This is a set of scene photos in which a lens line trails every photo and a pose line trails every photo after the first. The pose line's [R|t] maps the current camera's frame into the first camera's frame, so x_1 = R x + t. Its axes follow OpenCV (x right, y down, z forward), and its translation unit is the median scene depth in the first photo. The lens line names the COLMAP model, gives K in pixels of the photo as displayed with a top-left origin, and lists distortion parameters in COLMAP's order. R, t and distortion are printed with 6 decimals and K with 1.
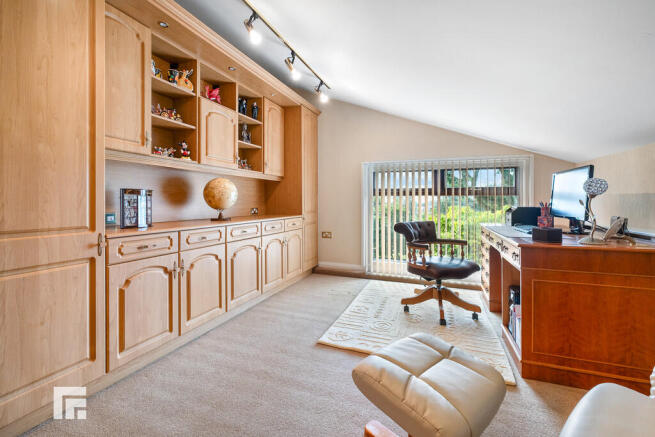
lens RADIAL K [[285.8, 0, 324.4], [0, 285.8, 203.1], [0, 0, 1]] dist [-0.001330, 0.000183]
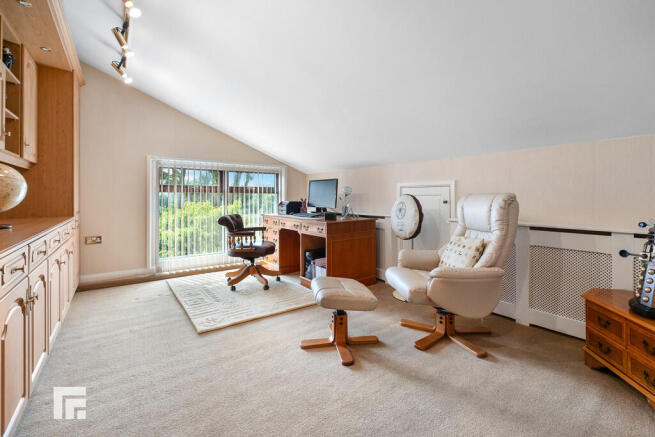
lens RADIAL K [[285.8, 0, 329.2], [0, 285.8, 196.9], [0, 0, 1]] dist [-0.001330, 0.000183]
pose [[0.520587, 0.000774, 0.853808, -0.503670], [0.006748, 0.999965, -0.005021, -0.002484], [-0.853782, 0.008376, 0.520564, 0.031978]]
